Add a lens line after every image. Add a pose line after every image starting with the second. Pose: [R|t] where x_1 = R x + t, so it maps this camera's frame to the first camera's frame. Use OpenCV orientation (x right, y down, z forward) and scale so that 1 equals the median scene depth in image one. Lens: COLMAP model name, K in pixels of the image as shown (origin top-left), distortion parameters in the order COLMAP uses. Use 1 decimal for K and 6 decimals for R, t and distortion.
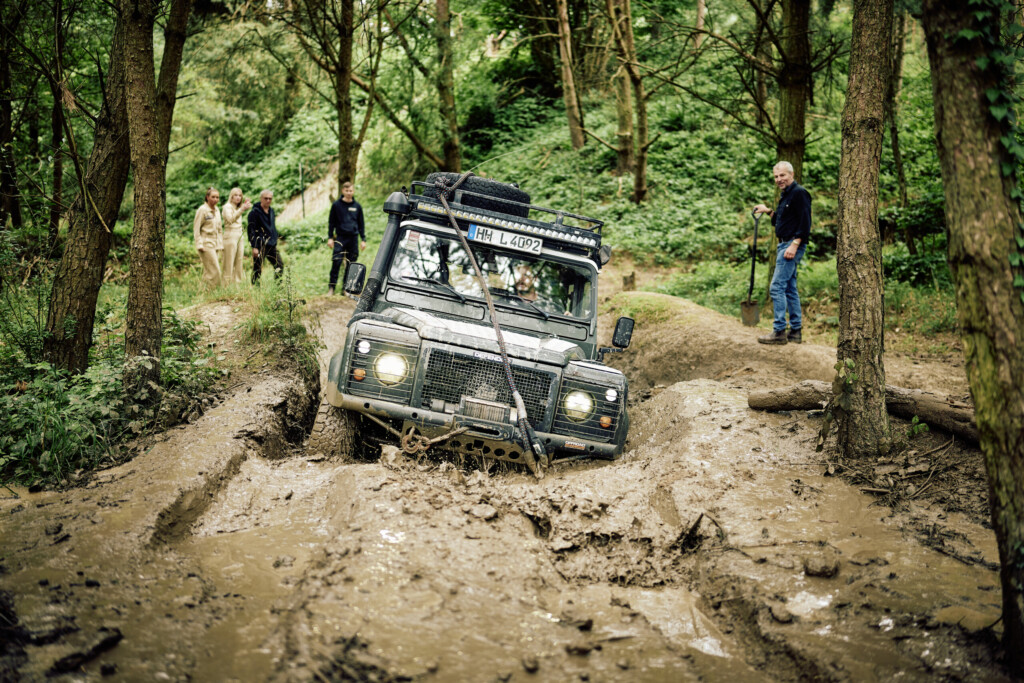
lens RADIAL K [[1048.3, 0, 516.8], [0, 1048.3, 340.7], [0, 0, 1]] dist [0.010013, 0.000000]
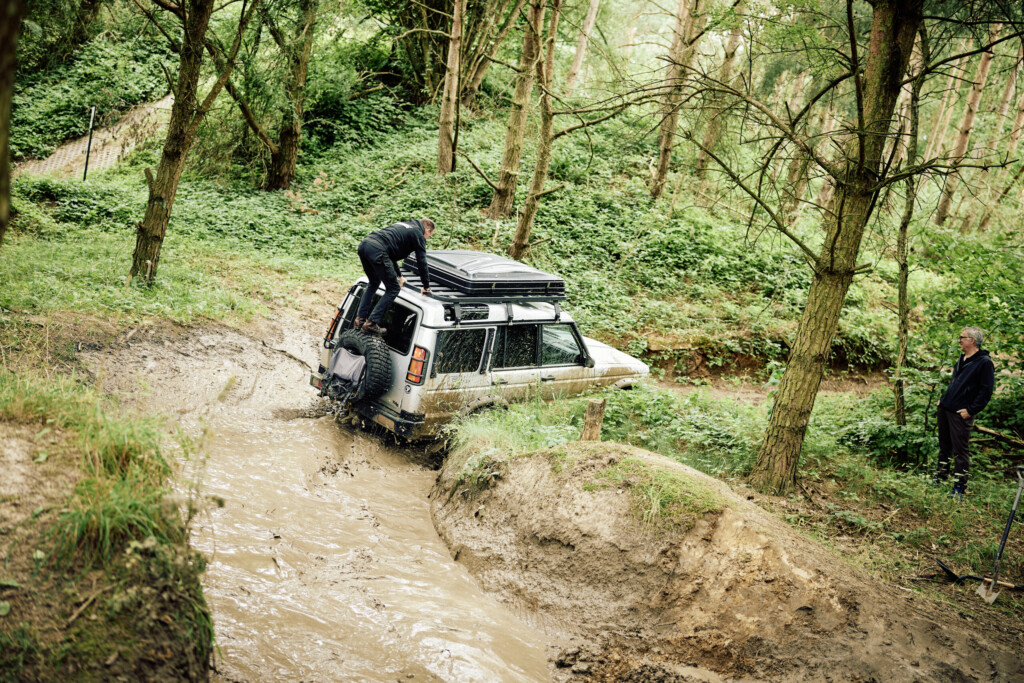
lens RADIAL K [[1045.9, 0, 513.9], [0, 1045.9, 340.7], [0, 0, 1]] dist [0.010336, 0.000000]
pose [[0.950547, 0.195578, 0.241265, -0.070200], [-0.194197, 0.980512, -0.029735, -0.039657], [-0.242378, -0.018588, 0.970004, 0.182643]]
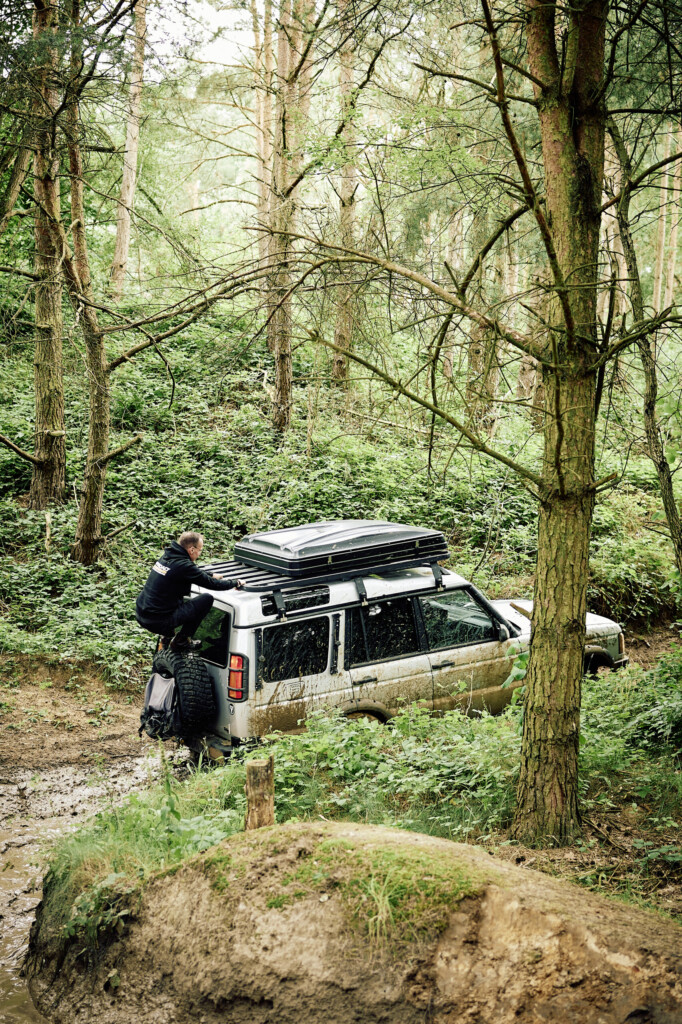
lens RADIAL K [[1642.6, 0, 343.9], [0, 1642.6, 484.5], [0, 0, 1]] dist [0.008018, 0.000000]
pose [[0.925824, 0.042951, 0.375508, -0.073163], [0.015261, 0.988464, -0.150688, -0.041387], [-0.377648, 0.145241, 0.914487, 0.178644]]
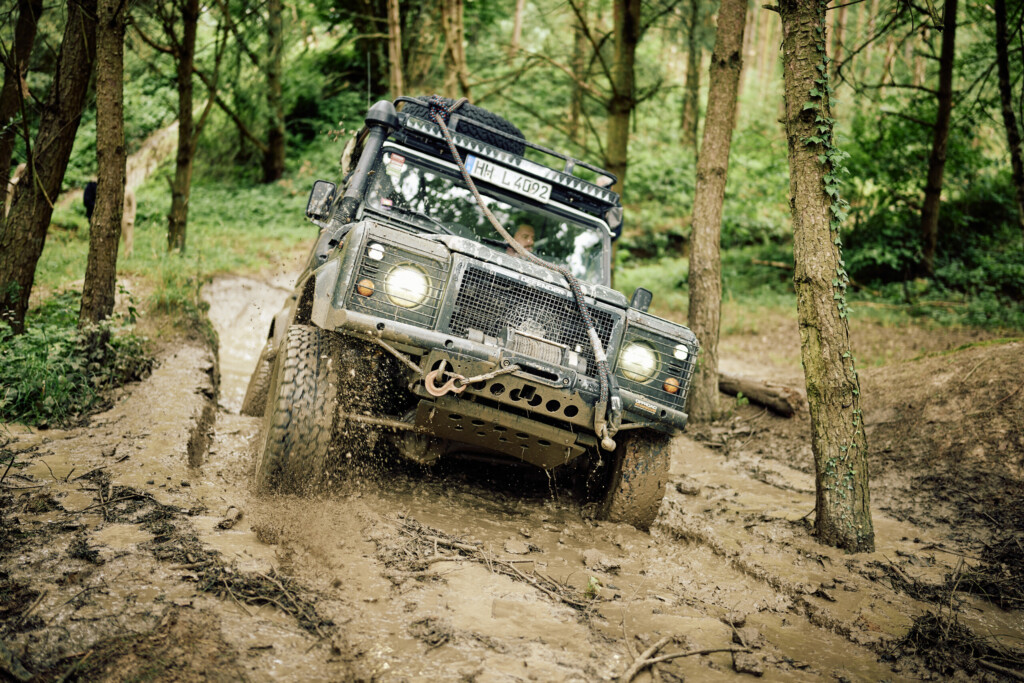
lens RADIAL K [[1050.5, 0, 513.9], [0, 1050.5, 341.5], [0, 0, 1]] dist [0.011726, 0.000000]
pose [[0.978626, 0.043893, 0.200908, -0.037421], [-0.045314, 0.998970, 0.002475, 0.003624], [-0.200592, -0.011526, 0.979607, -0.054787]]
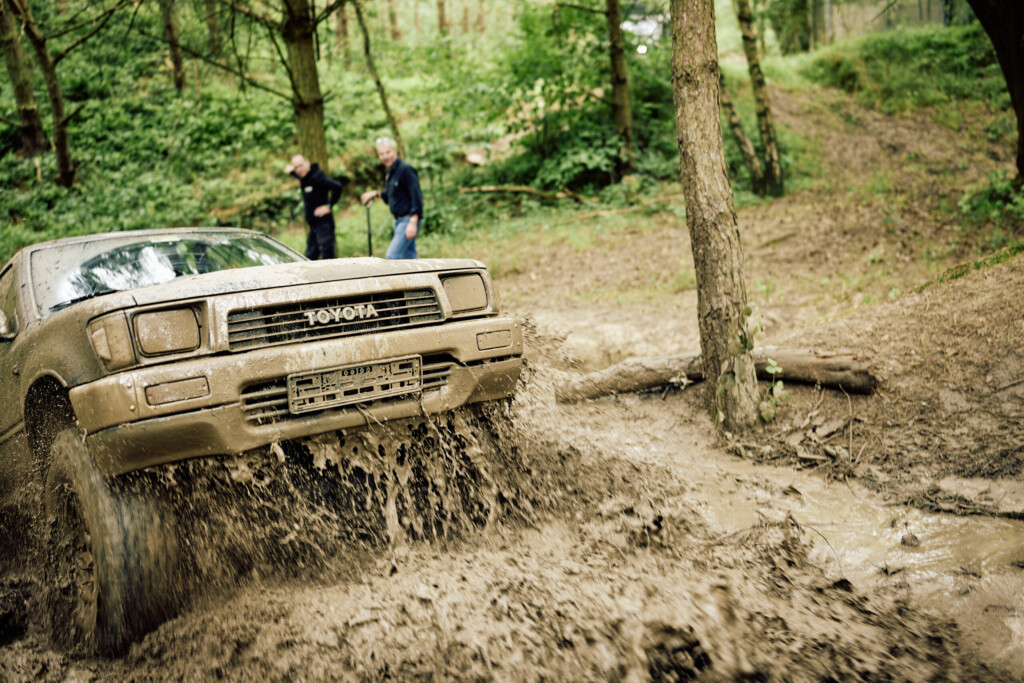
lens RADIAL K [[1045.9, 0, 521.8], [0, 1045.9, 339.6], [0, 0, 1]] dist [0.010336, 0.000000]
pose [[0.816047, -0.191523, 0.545331, -0.070065], [0.171792, 0.981236, 0.087541, -0.018007], [-0.551865, 0.022246, 0.833637, 0.074386]]
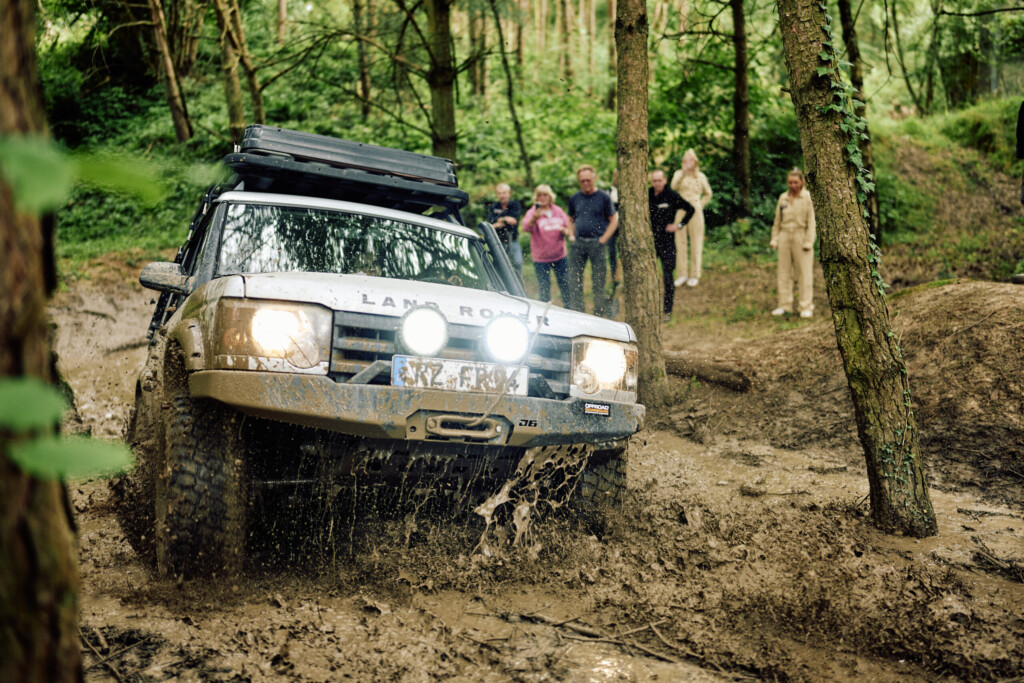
lens RADIAL K [[1047.6, 0, 518.3], [0, 1047.6, 342.2], [0, 0, 1]] dist [0.014157, 0.000000]
pose [[0.913300, -0.098646, 0.395161, -0.067355], [0.090595, 0.995123, 0.039032, -0.007136], [-0.397084, 0.000152, 0.917782, -0.019676]]
